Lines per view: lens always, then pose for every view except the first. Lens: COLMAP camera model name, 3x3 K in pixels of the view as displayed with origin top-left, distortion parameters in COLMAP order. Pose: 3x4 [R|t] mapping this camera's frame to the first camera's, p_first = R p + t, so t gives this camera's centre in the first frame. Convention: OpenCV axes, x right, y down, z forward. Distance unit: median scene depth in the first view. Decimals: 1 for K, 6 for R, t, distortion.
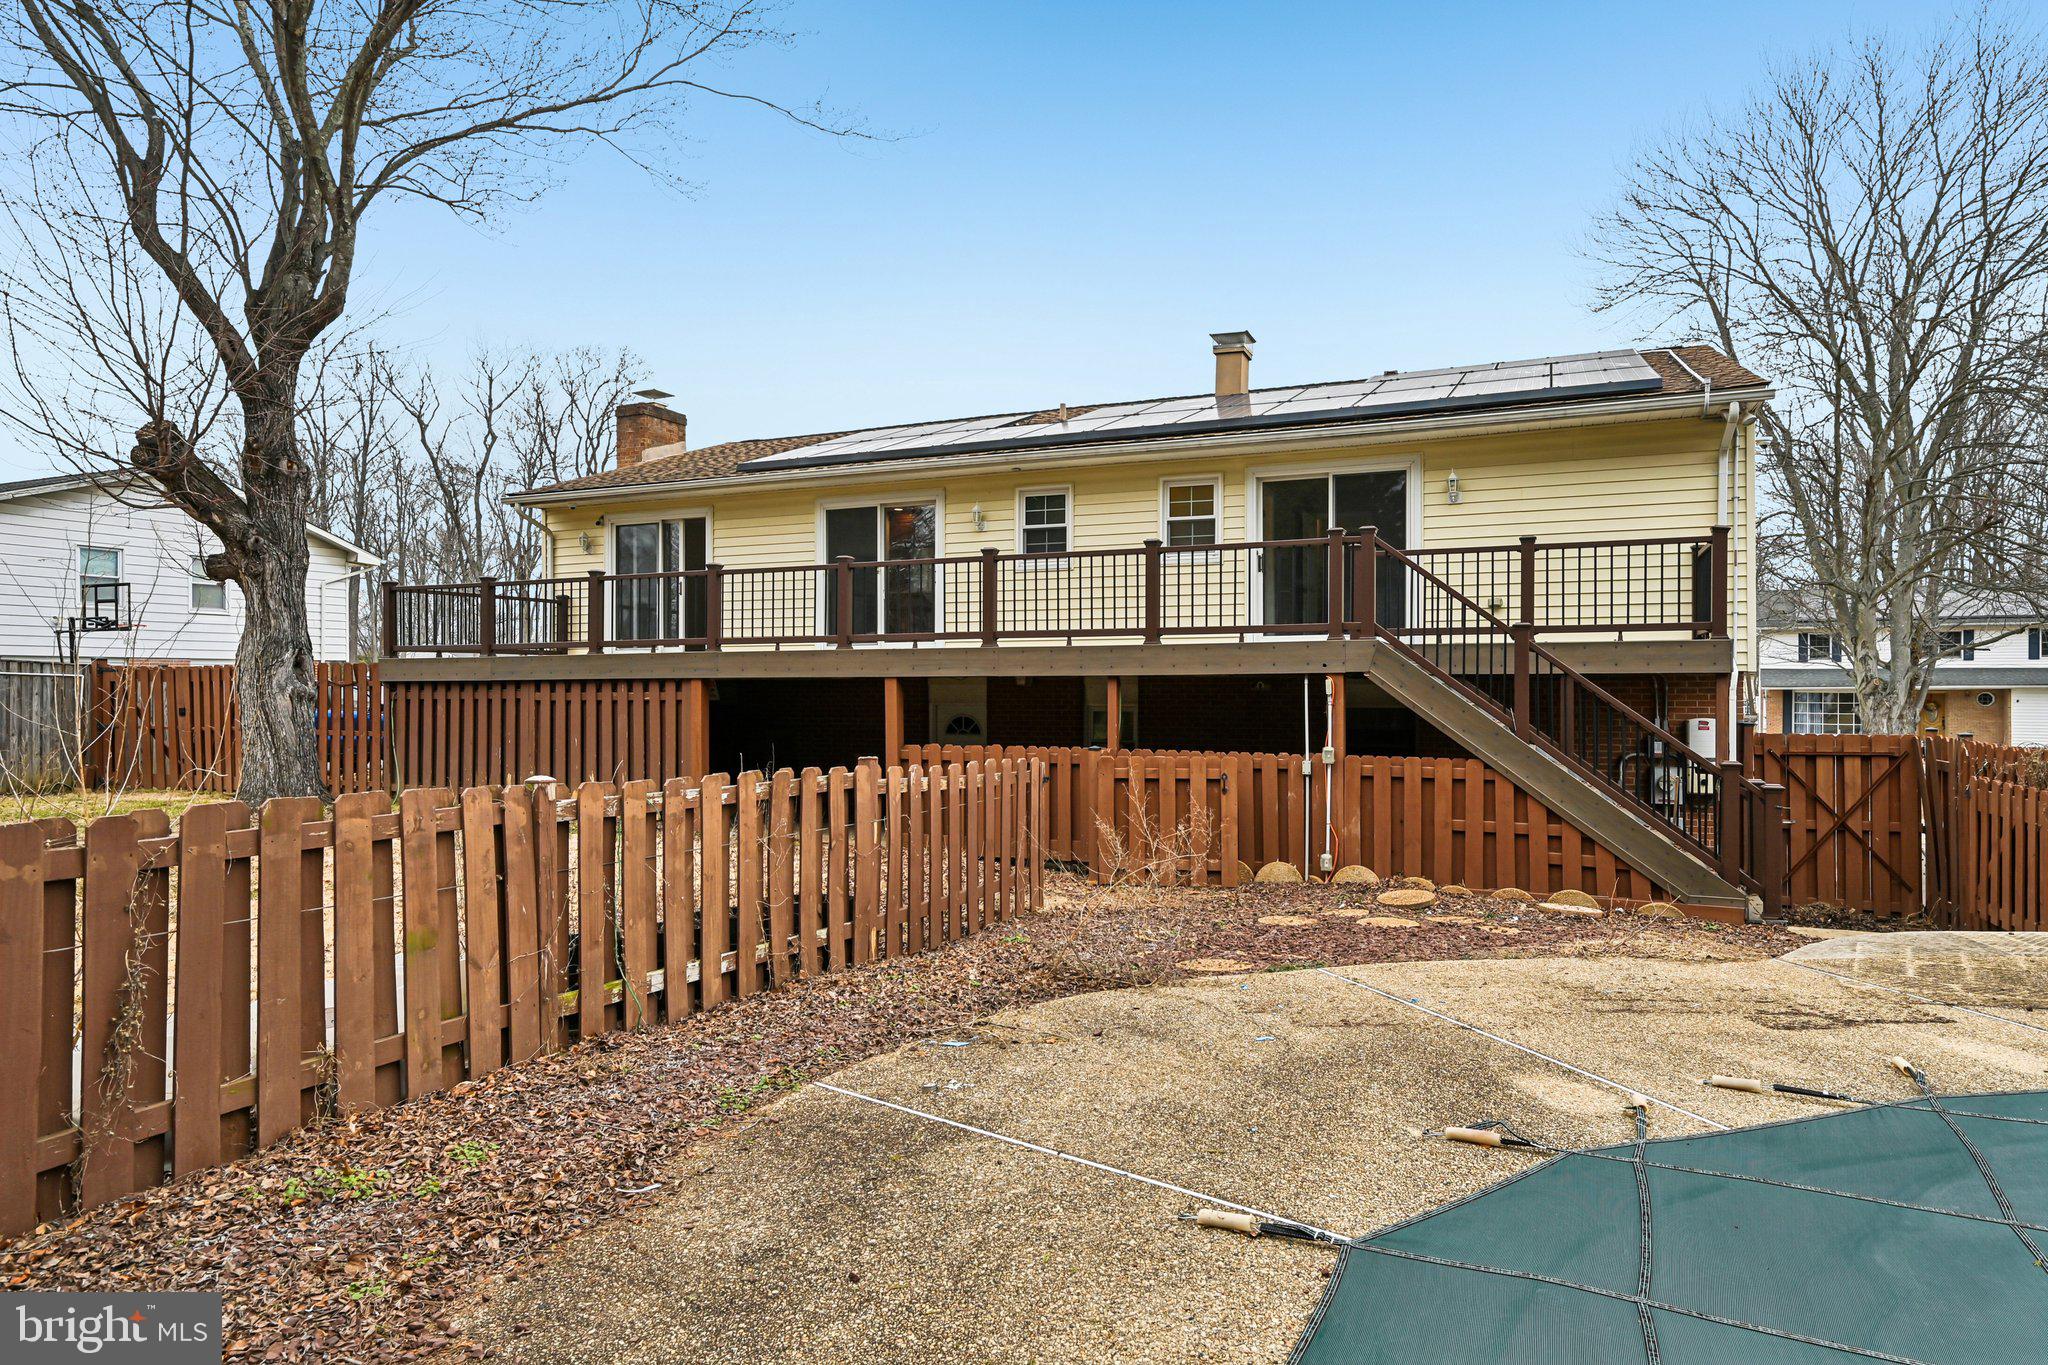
lens RADIAL K [[1187.1, 0, 1036.8], [0, 1187.1, 684.6], [0, 0, 1]] dist [-0.005290, 0.001975]
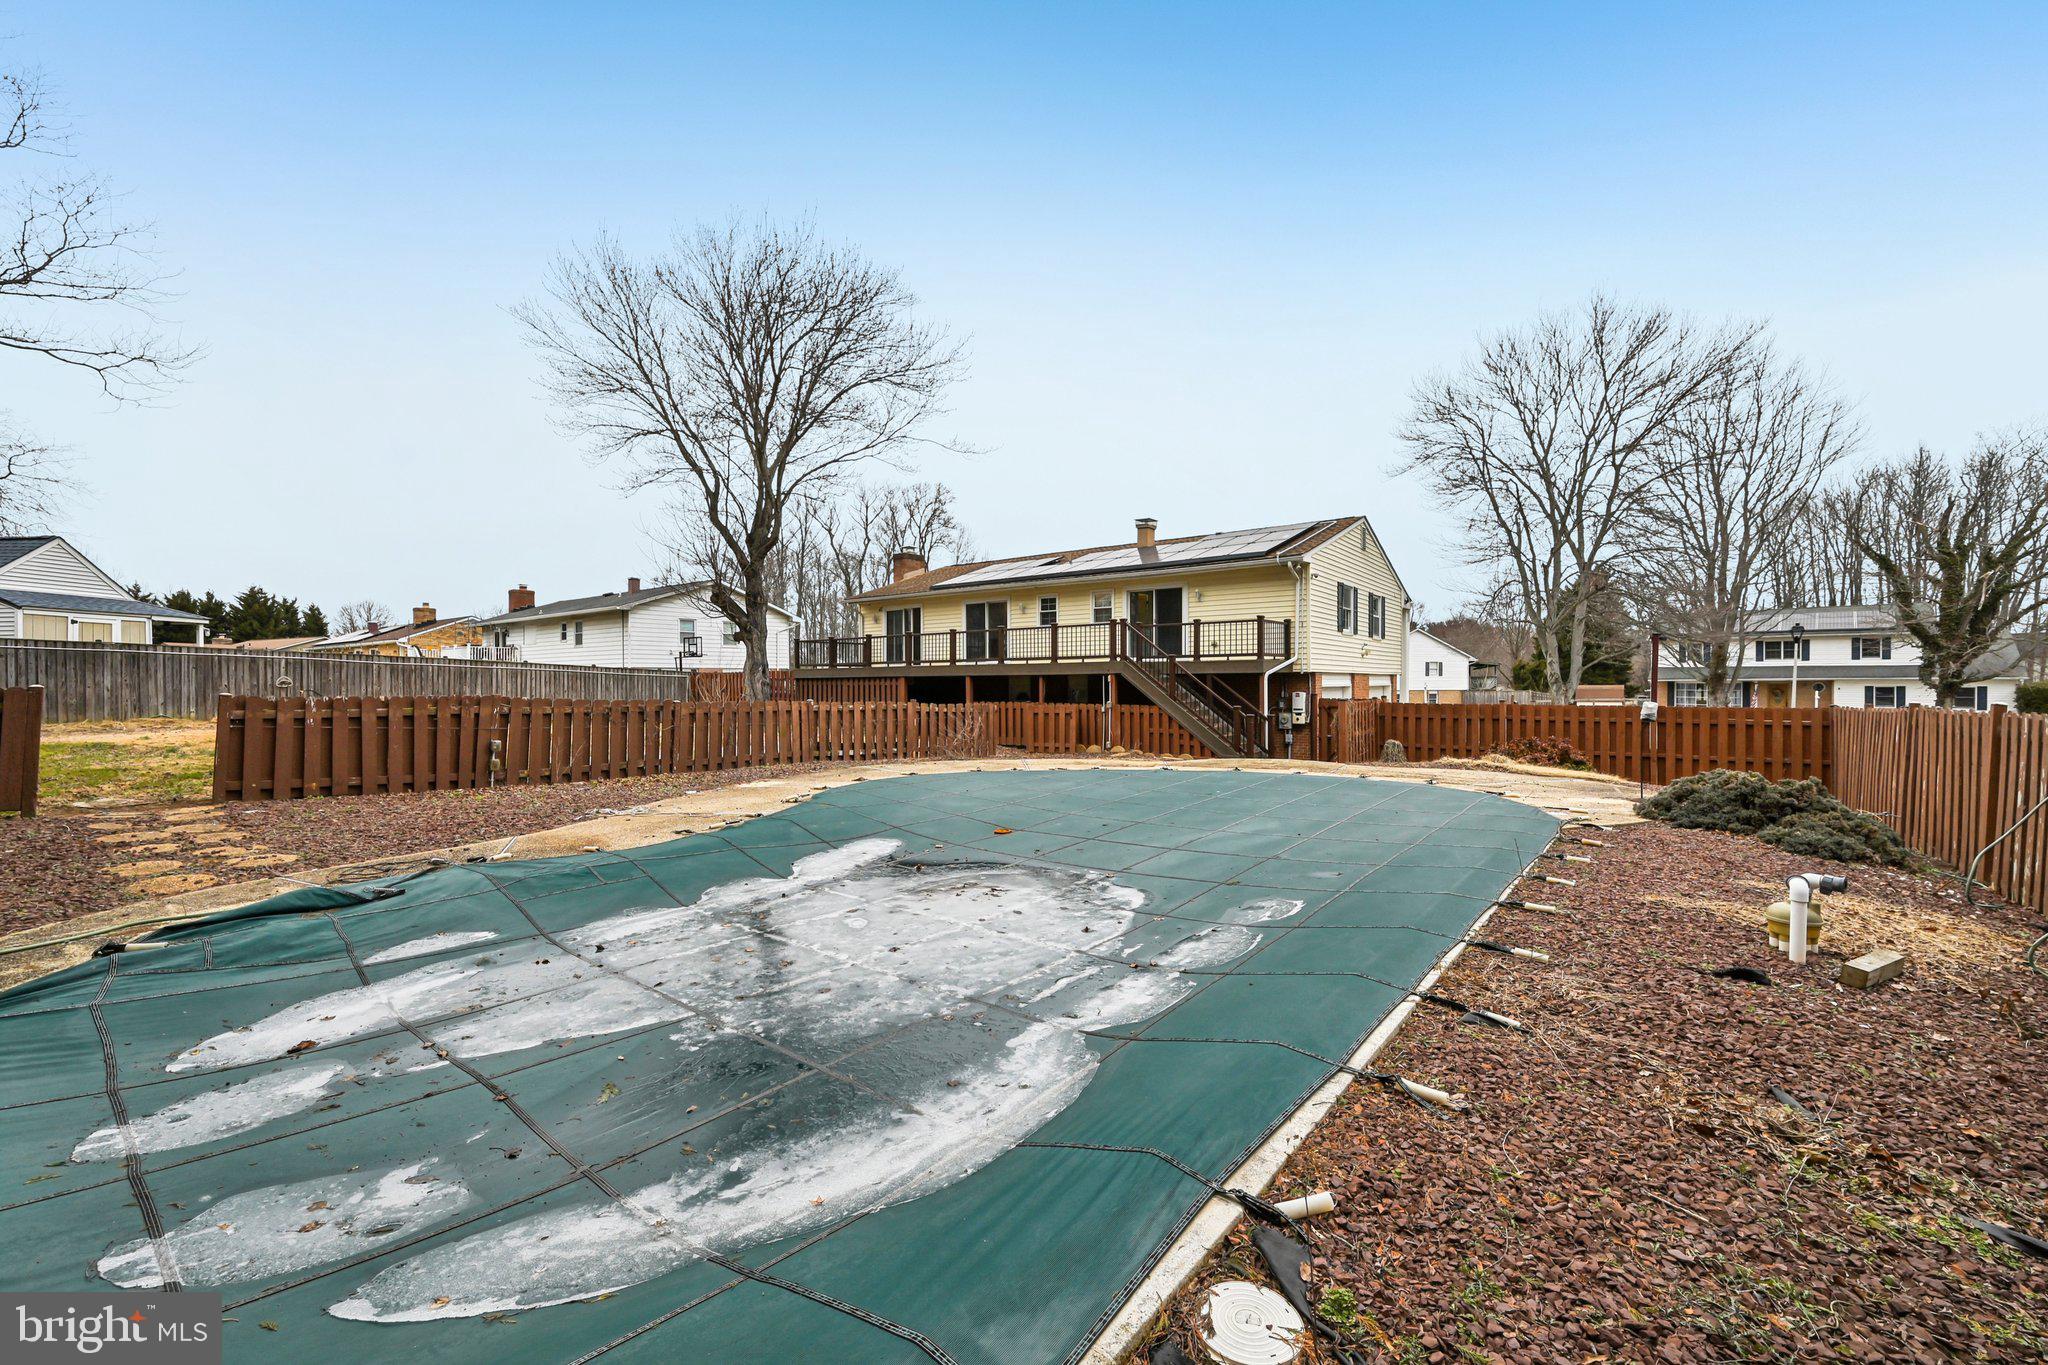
lens RADIAL K [[809.3, 0, 1036.4], [0, 809.3, 681.7], [0, 0, 1]] dist [-0.009042, 0.000546]
pose [[0.971176, -0.002693, -0.238349, 0.396920], [0.003150, 0.999994, 0.001538, 0.003607], [0.238344, -0.002245, 0.971178, -0.607361]]
